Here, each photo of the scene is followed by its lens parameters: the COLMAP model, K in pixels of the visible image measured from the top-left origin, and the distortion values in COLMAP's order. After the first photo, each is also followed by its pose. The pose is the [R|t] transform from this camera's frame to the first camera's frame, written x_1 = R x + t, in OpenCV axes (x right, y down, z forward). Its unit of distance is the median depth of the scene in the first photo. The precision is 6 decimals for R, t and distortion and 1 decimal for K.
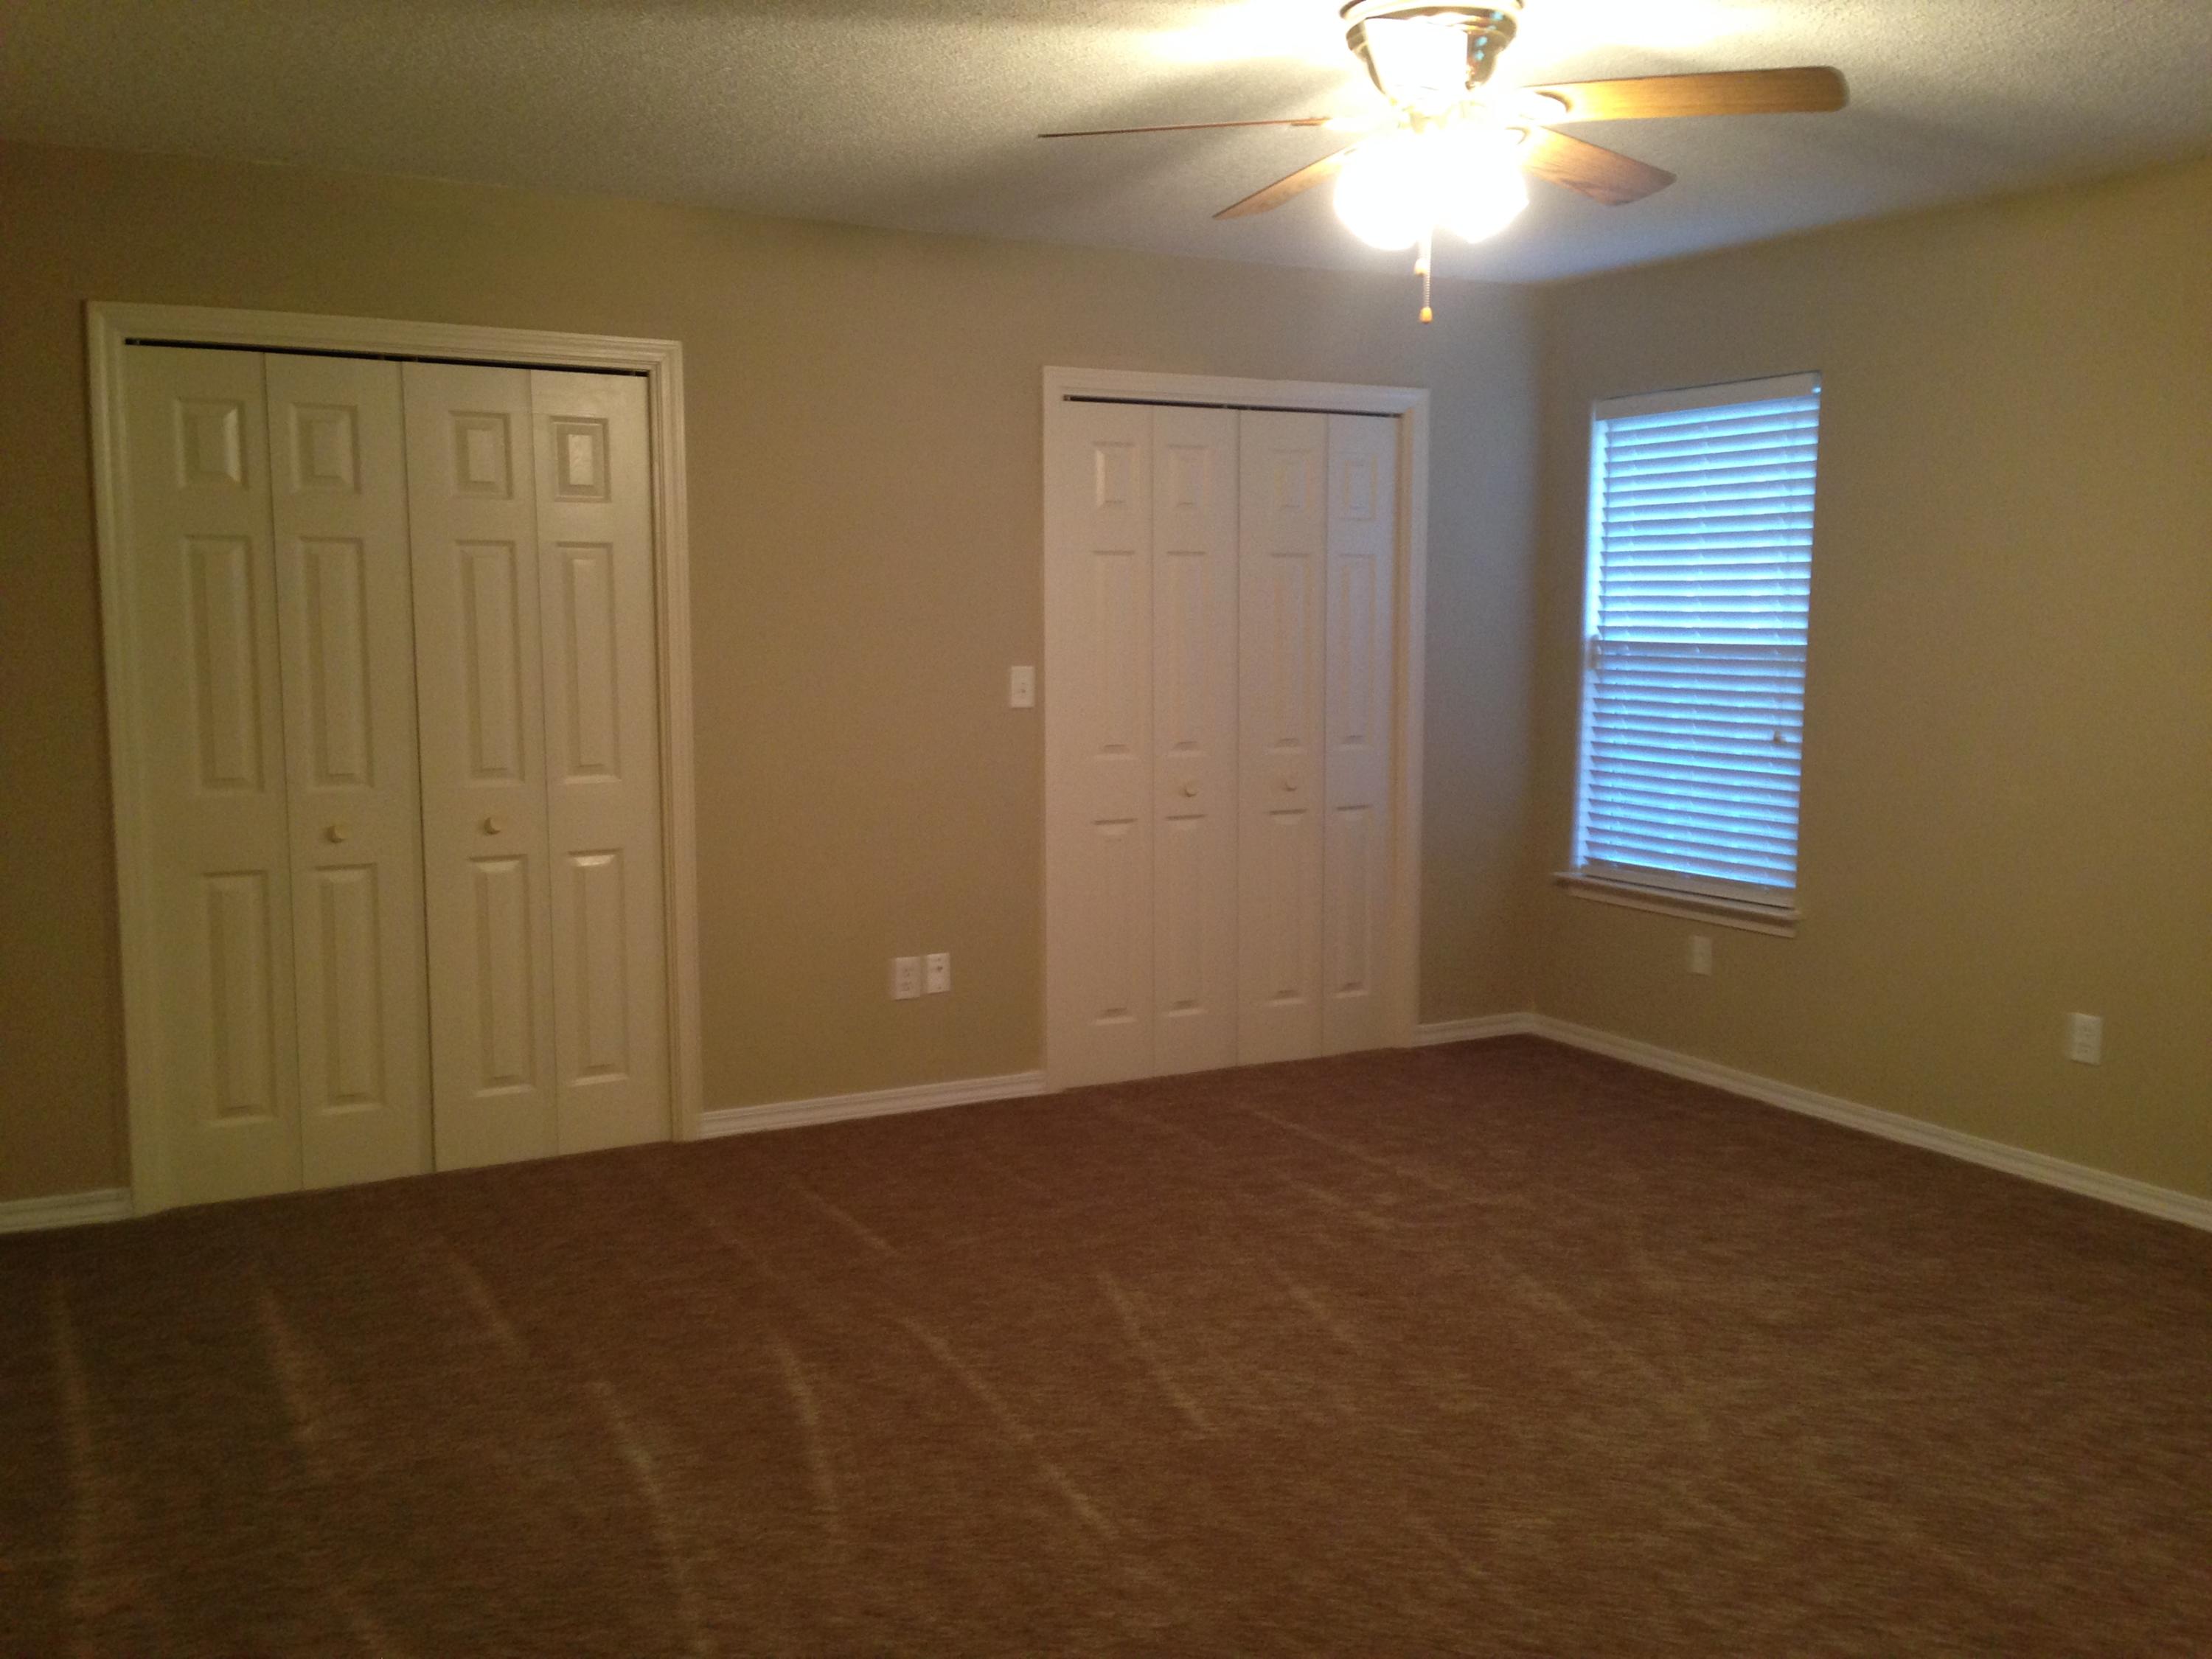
lens RADIAL K [[2024.7, 0, 1106.0], [0, 2024.7, 829.5], [0, 0, 1]] dist [0.097555, -0.105008]
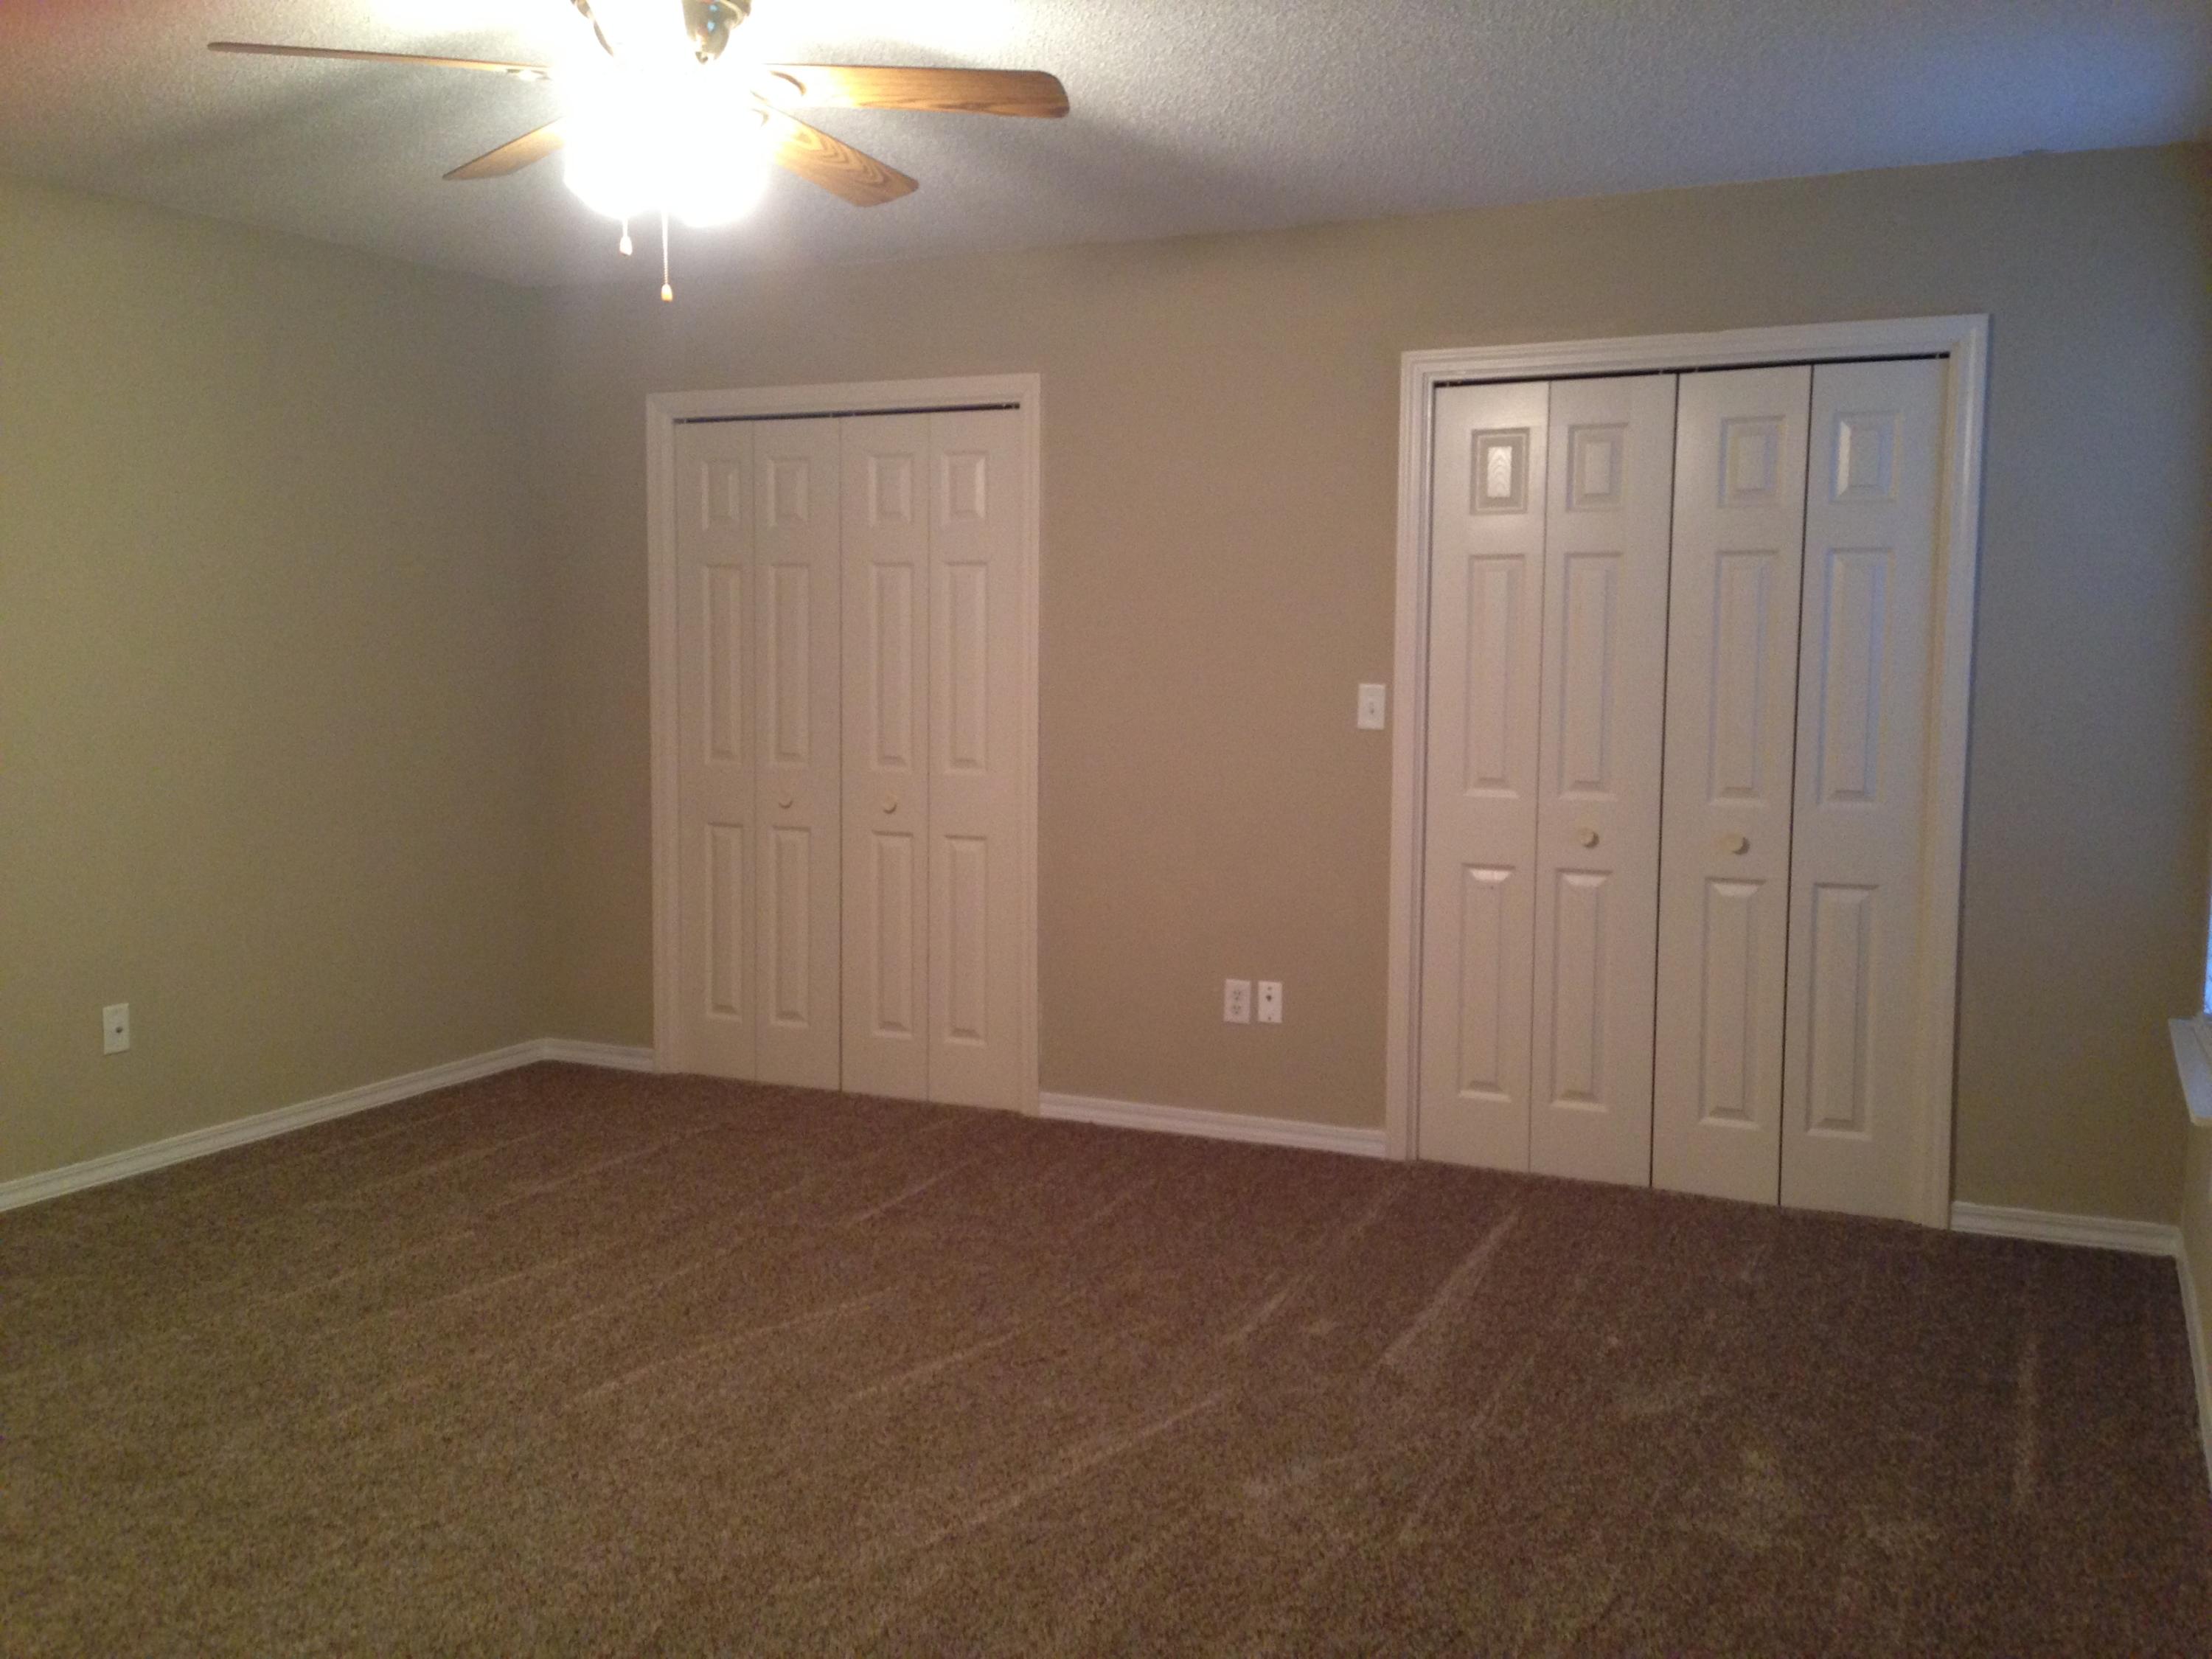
lens RADIAL K [[2094.8, 0, 1114.7], [0, 2094.8, 831.0], [0, 0, 1]] dist [0.086597, 0.004477]
pose [[0.579375, 0.083981, -0.810723, 0.689964], [-0.090843, 0.995134, 0.038164, -0.041811], [0.809983, 0.051537, 0.584184, 0.371794]]
